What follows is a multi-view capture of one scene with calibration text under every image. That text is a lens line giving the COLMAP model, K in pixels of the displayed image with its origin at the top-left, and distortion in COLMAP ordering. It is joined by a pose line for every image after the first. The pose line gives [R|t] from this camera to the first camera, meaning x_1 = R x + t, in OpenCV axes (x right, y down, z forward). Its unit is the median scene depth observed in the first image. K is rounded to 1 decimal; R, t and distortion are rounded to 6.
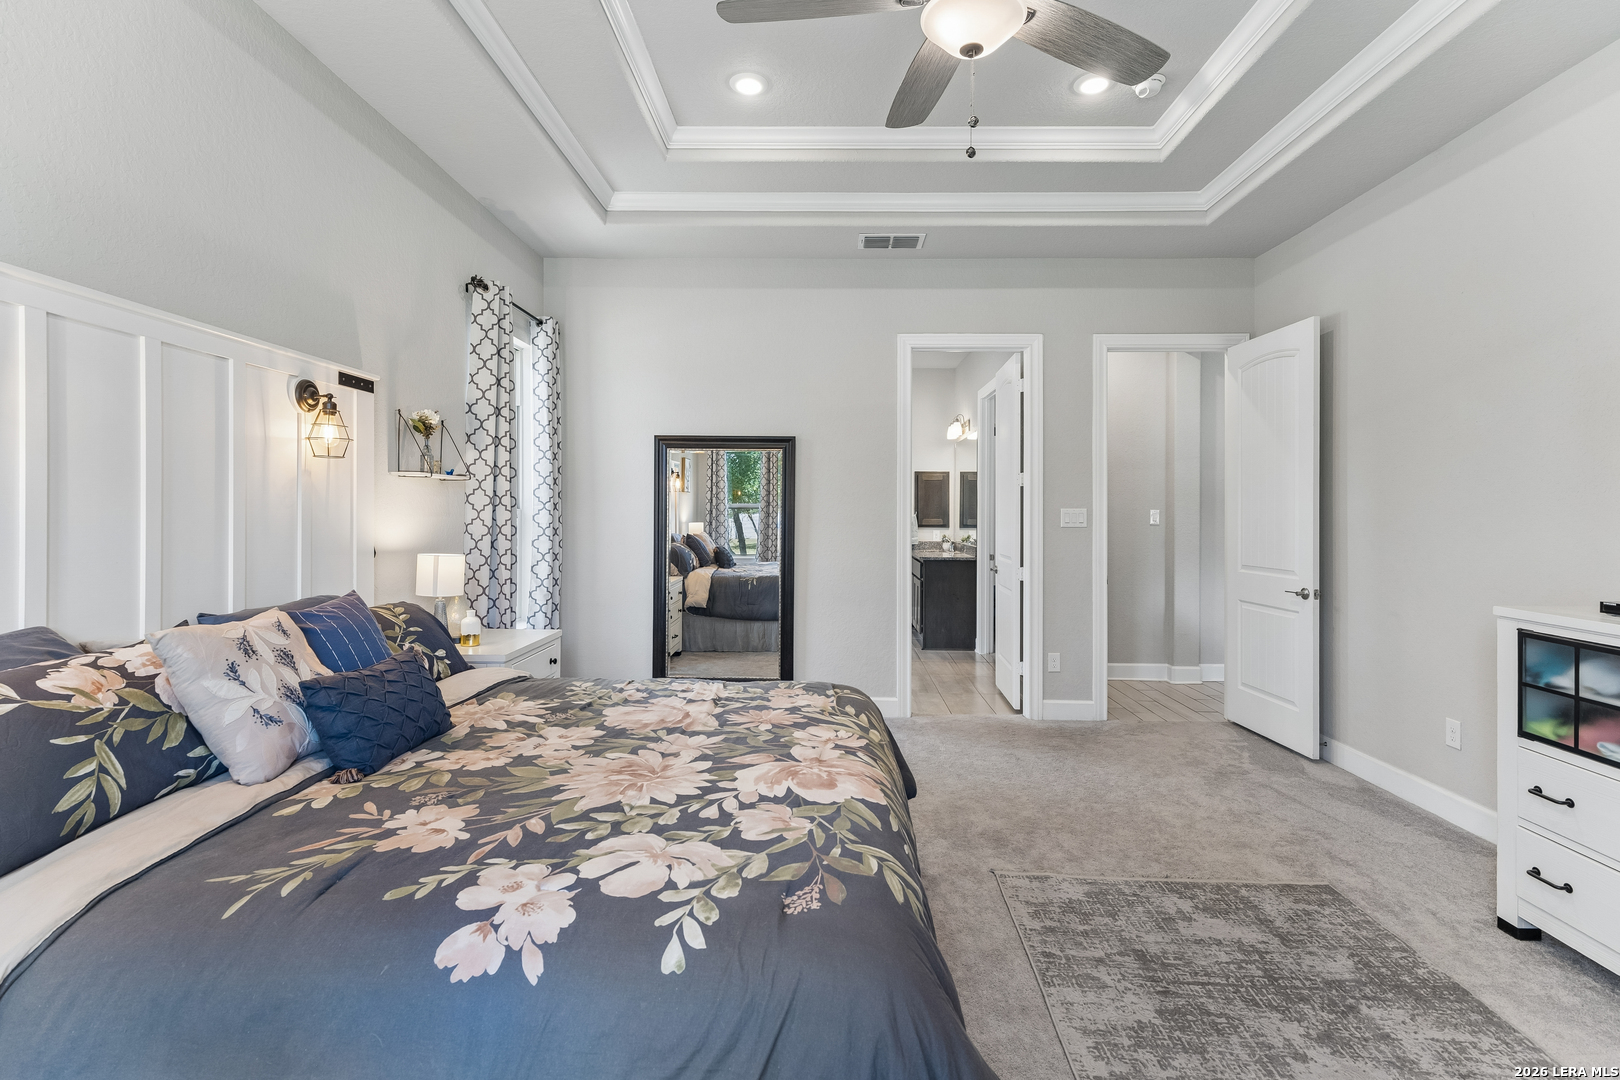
lens RADIAL K [[752.6, 0, 814.0], [0, 752.6, 528.2], [0, 0, 1]] dist [0.000970, 0.000075]
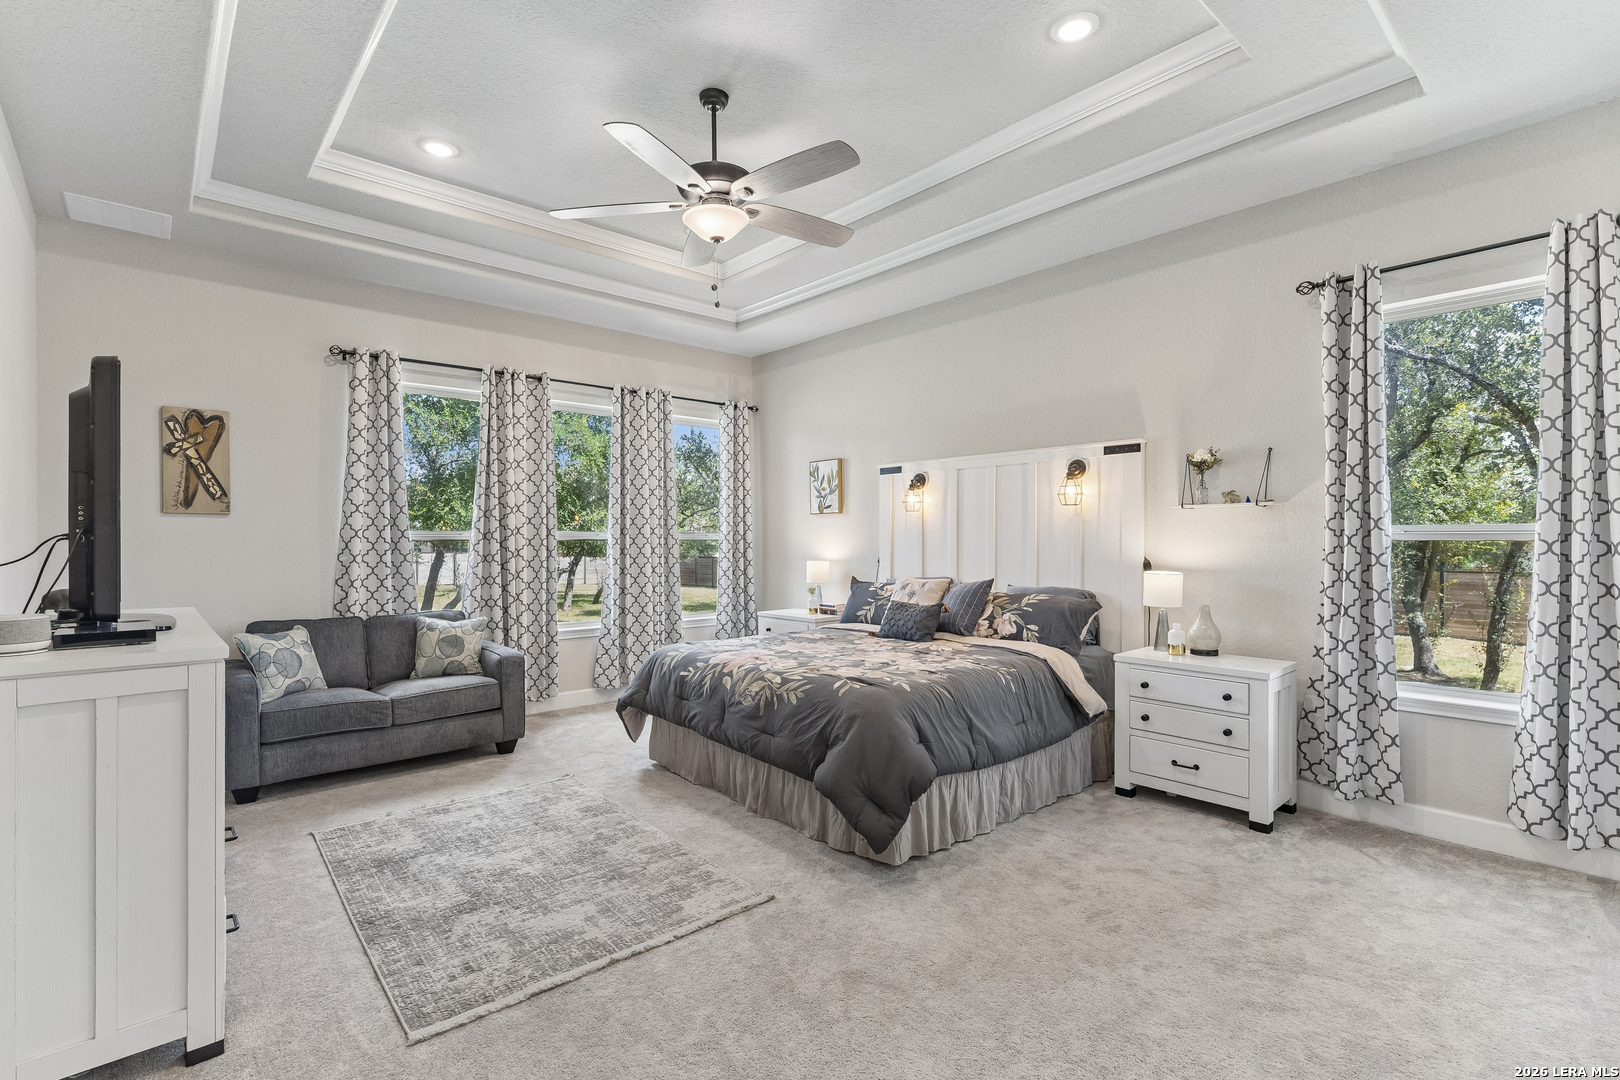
lens RADIAL K [[752.6, 0, 814.0], [0, 752.6, 528.2], [0, 0, 1]] dist [0.000970, 0.000075]
pose [[-0.729316, -0.005444, -0.684155, 0.919718], [-0.006485, 0.999978, -0.001043, -0.038423], [0.684146, 0.003676, -0.729336, 1.839081]]
